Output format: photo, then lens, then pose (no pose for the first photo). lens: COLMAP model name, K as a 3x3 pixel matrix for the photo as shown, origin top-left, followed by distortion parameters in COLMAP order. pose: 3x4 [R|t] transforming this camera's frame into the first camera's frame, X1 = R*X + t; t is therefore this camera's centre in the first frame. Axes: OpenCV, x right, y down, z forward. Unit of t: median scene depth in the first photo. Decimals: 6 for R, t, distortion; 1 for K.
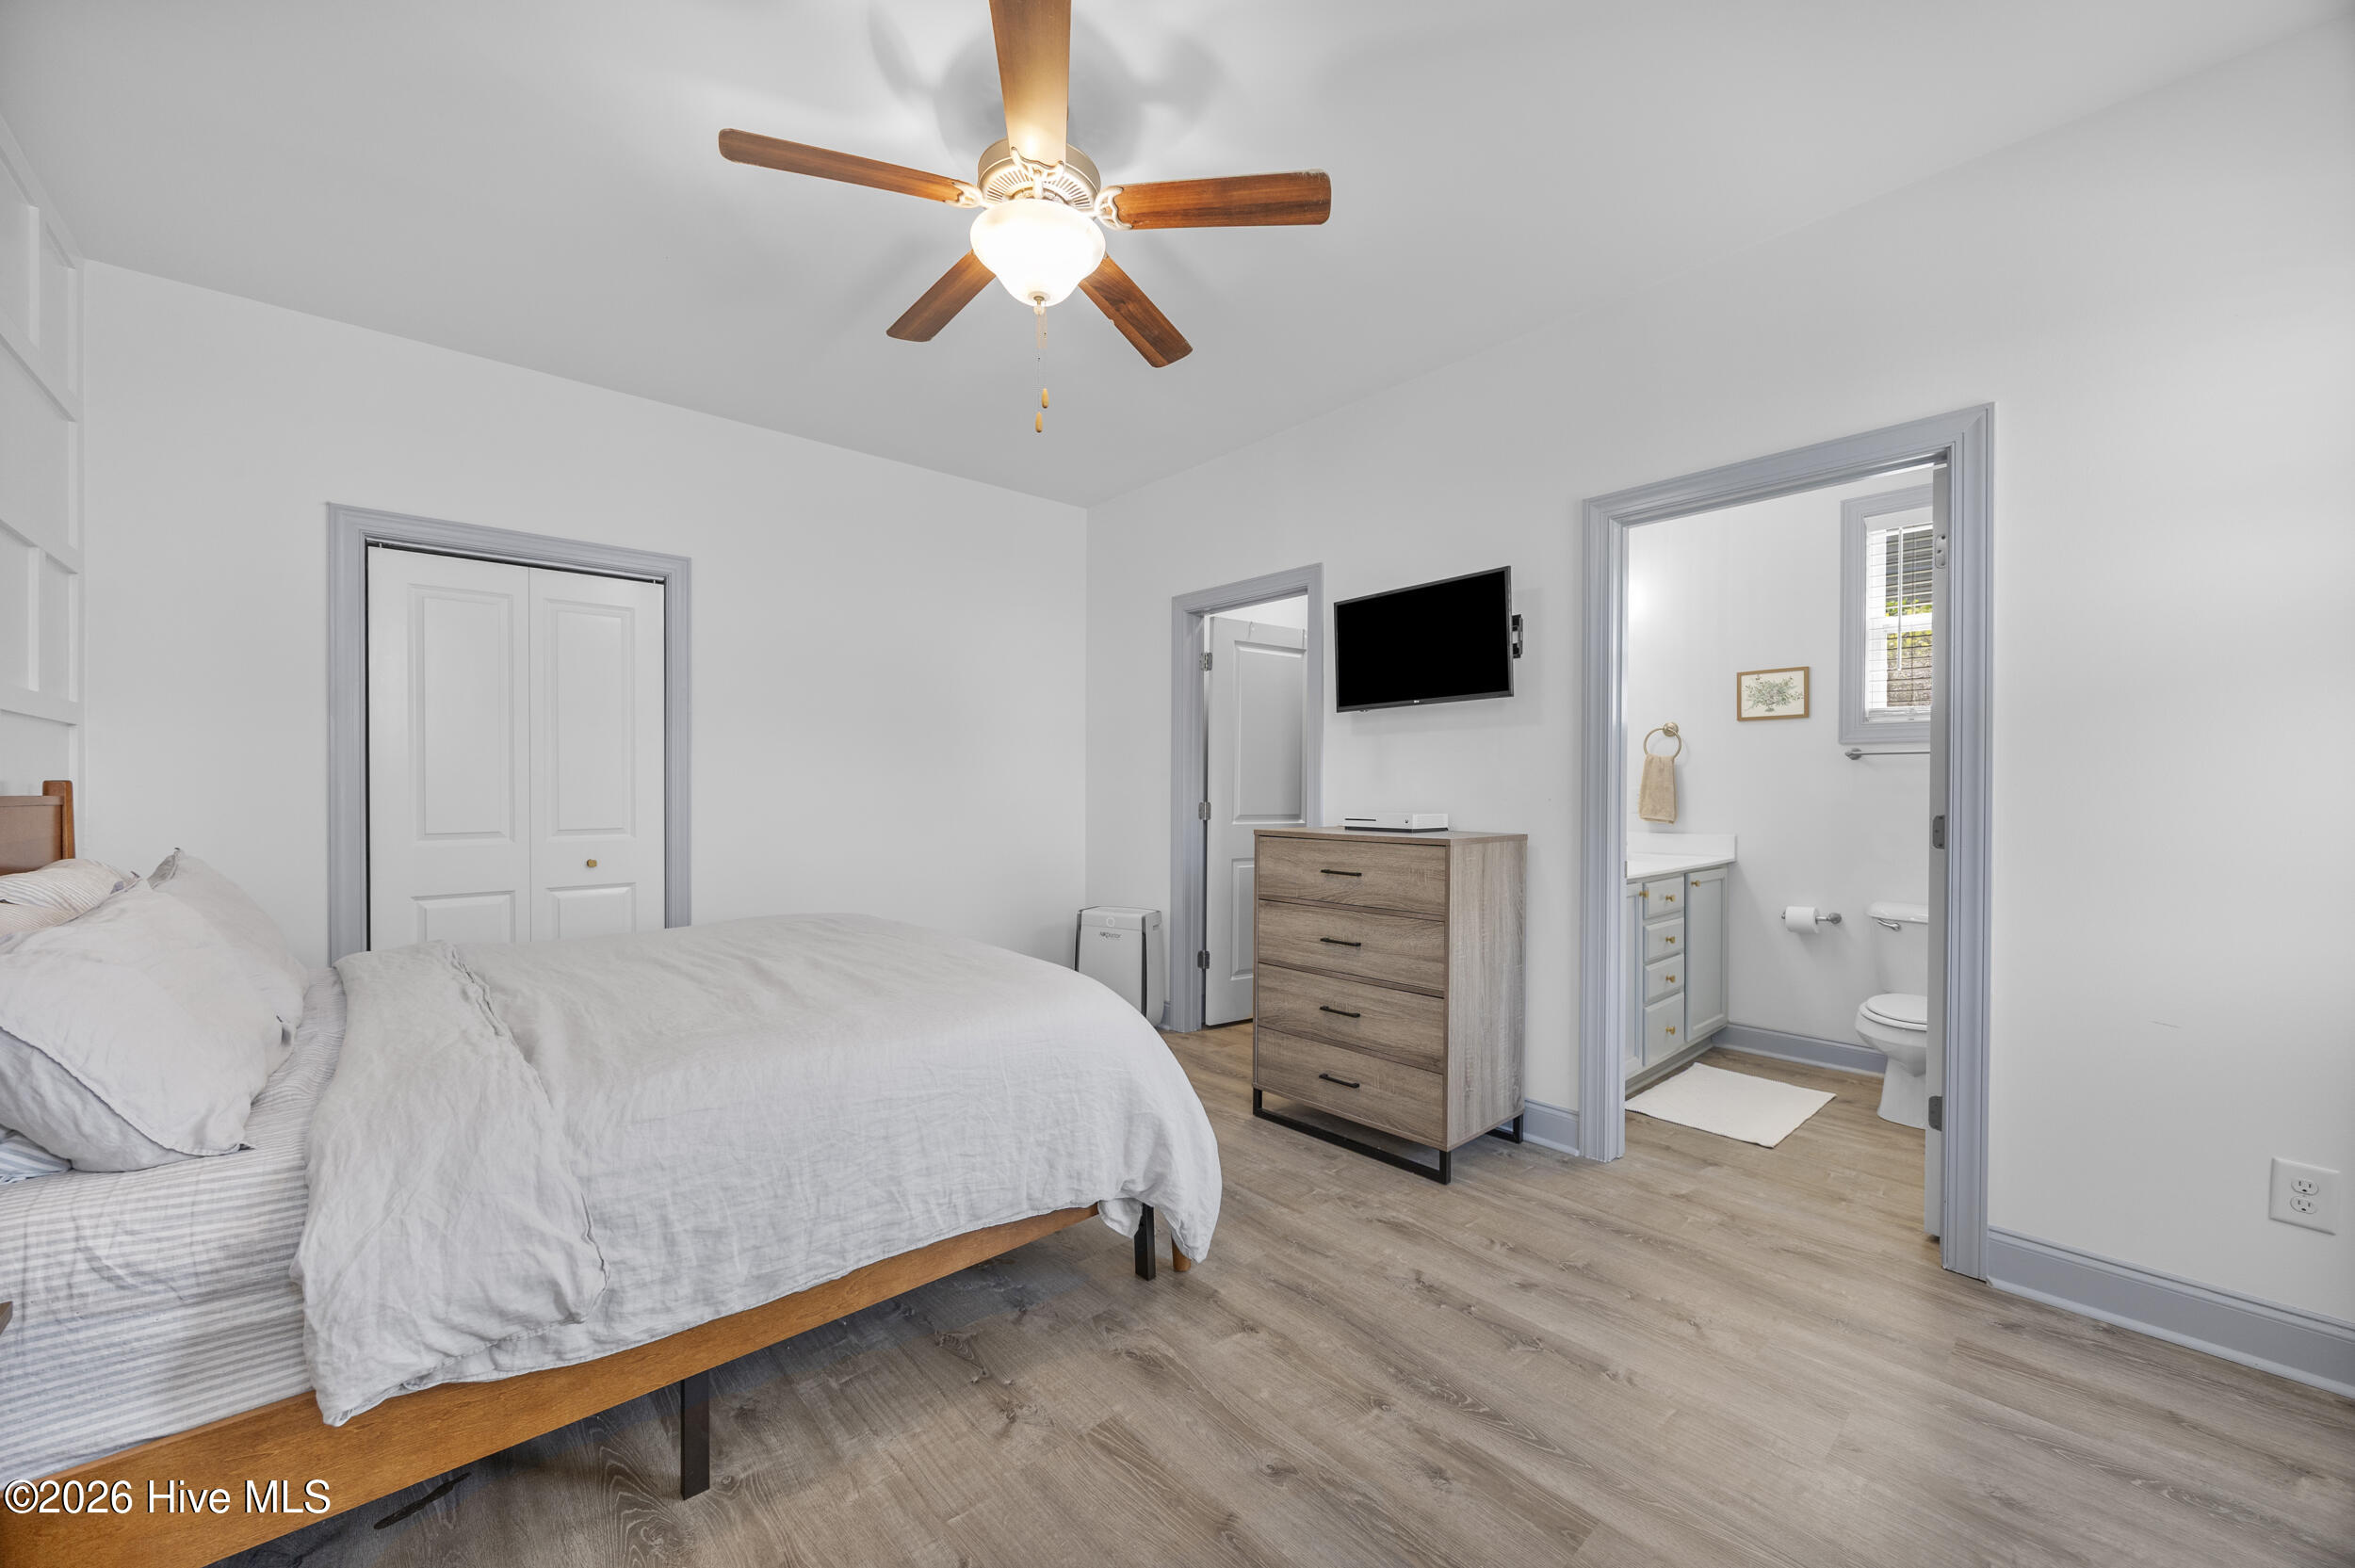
lens RADIAL K [[893.3, 0, 1163.9], [0, 893.3, 793.0], [0, 0, 1]] dist [-0.001817, 0.000002]
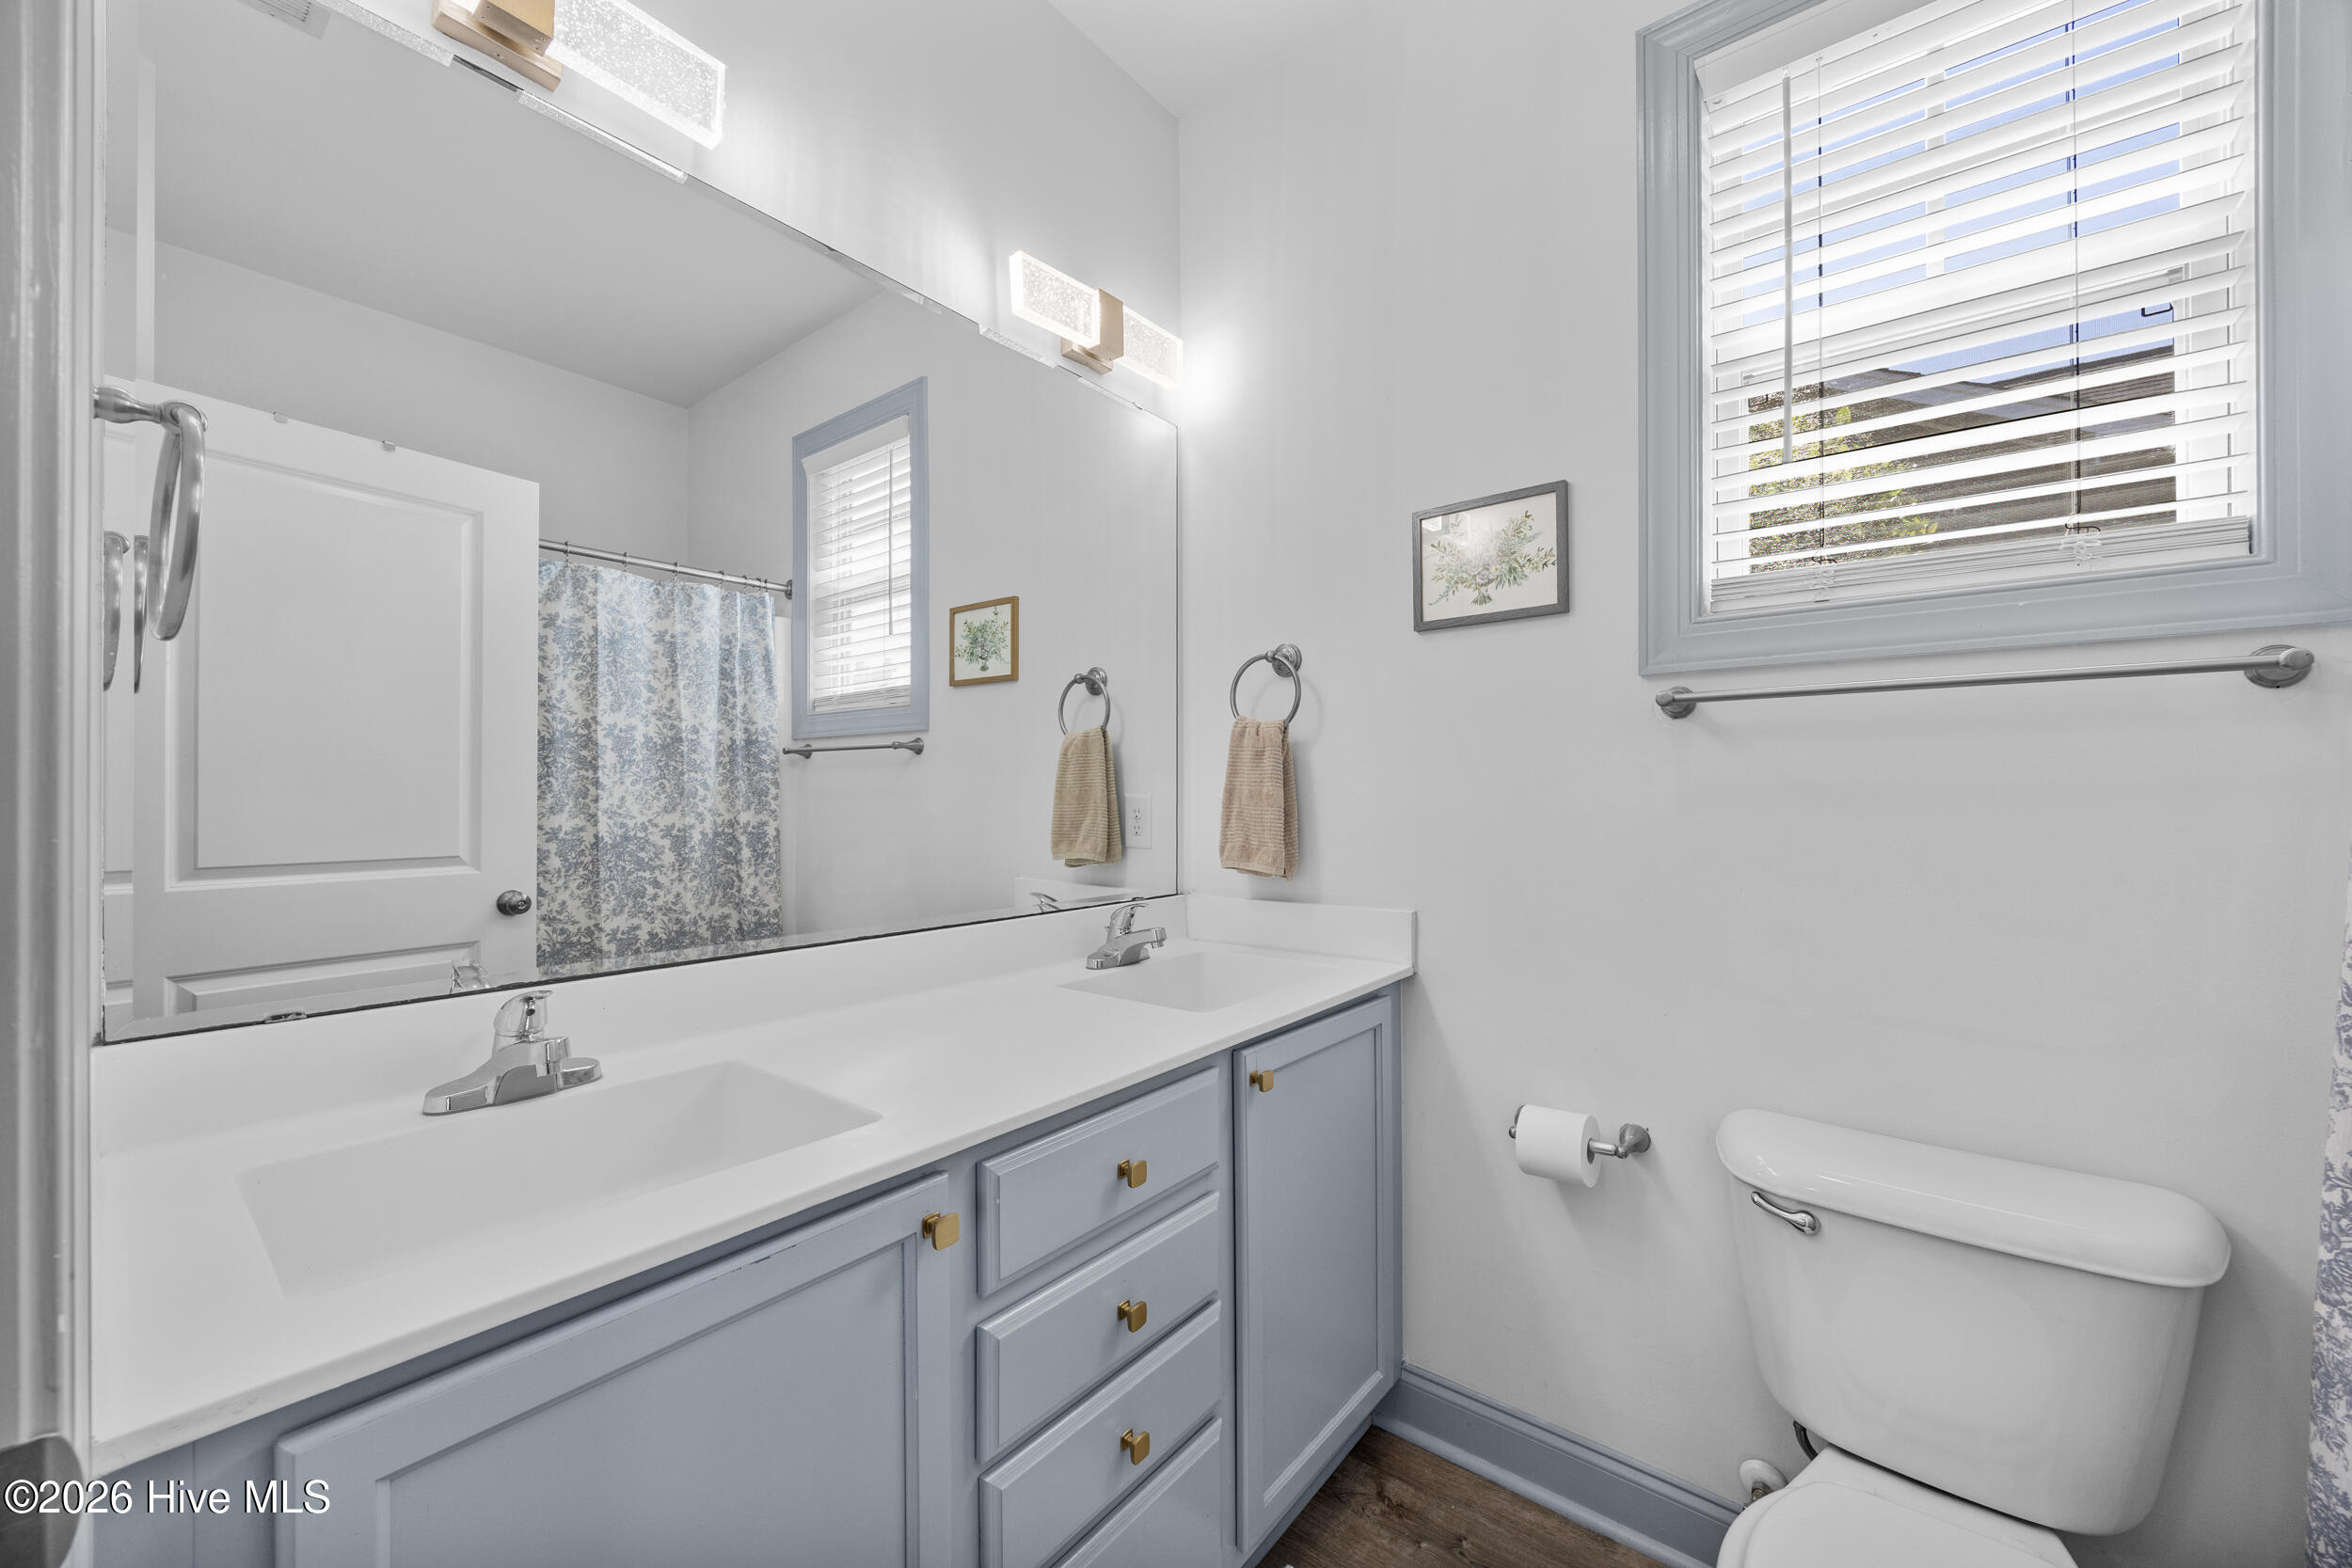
lens RADIAL K [[901.6, 0, 1167.5], [0, 901.6, 793.6], [0, 0, 1]] dist [-0.001528, -0.000166]
pose [[0.985158, -0.004640, 0.171590, 0.480300], [0.006178, 0.999945, -0.008430, -0.003578], [-0.171541, 0.009365, 0.985132, 0.640879]]
